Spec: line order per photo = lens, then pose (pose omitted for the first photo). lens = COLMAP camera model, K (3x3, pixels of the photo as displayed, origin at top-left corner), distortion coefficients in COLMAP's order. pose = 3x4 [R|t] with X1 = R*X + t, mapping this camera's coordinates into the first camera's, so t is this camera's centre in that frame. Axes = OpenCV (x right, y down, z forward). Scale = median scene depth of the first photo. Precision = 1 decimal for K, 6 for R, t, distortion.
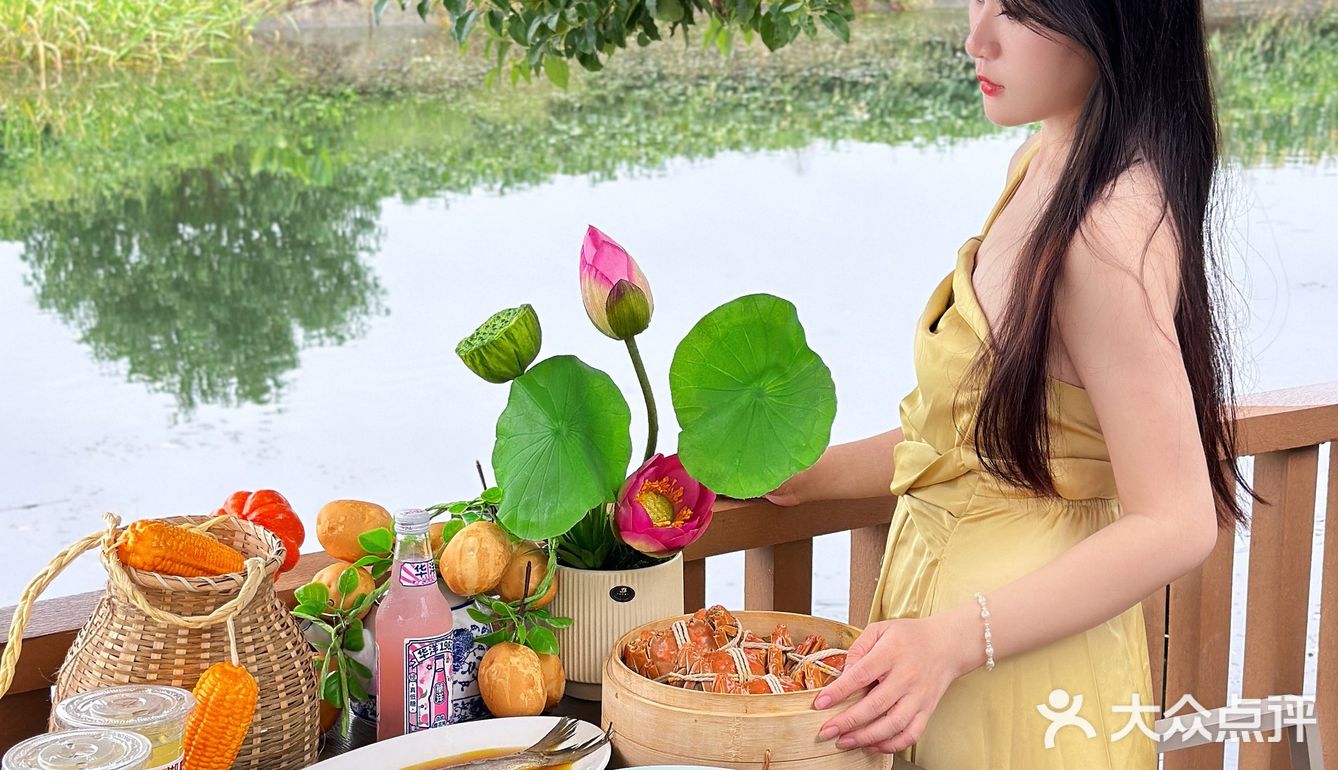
lens RADIAL K [[2150.9, 0, 669.0], [0, 2150.9, 385.0], [0, 0, 1]] dist [0.035753, 0.116421]
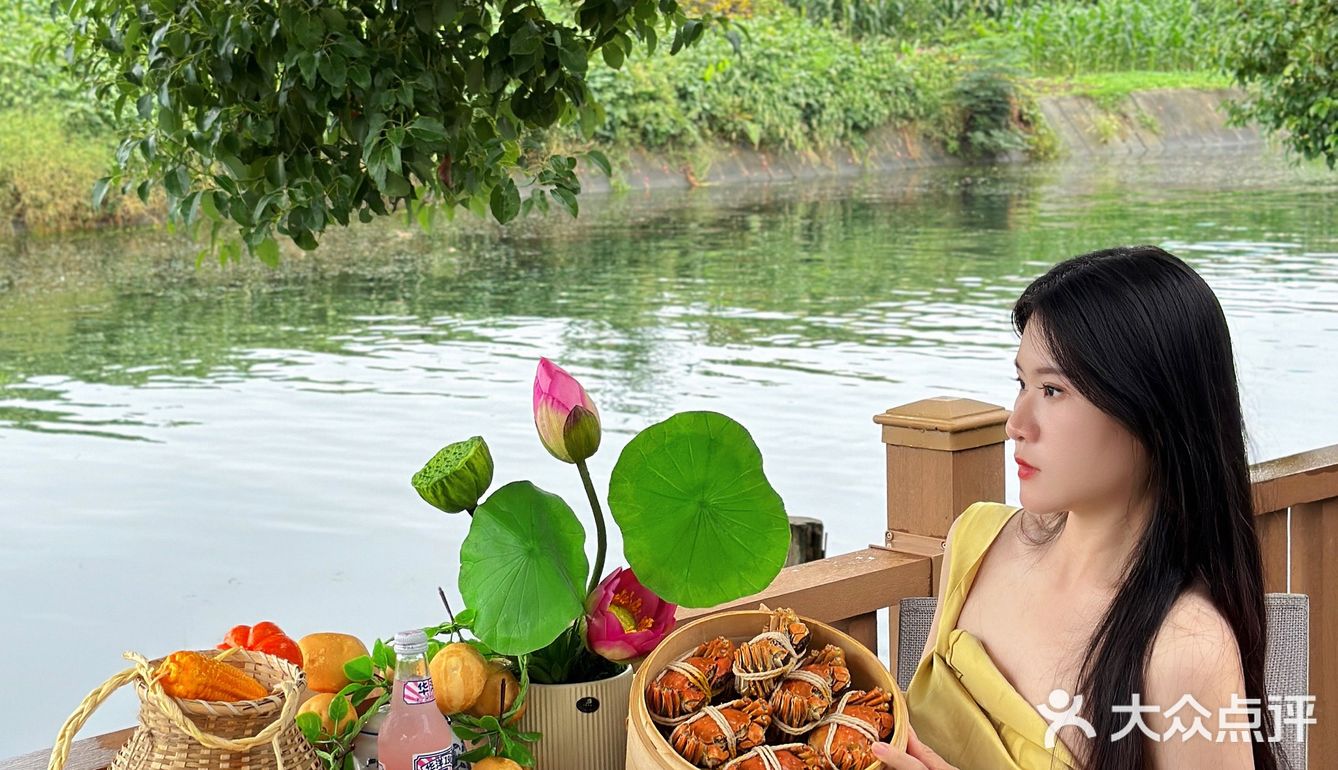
lens RADIAL K [[2150.9, 0, 669.0], [0, 2150.9, 385.0], [0, 0, 1]] dist [0.035753, 0.116421]
pose [[0.988874, -0.055045, 0.138199, -0.123865], [0.065812, 0.995040, -0.074591, 0.023358], [-0.133408, 0.082856, 0.987592, -0.060056]]
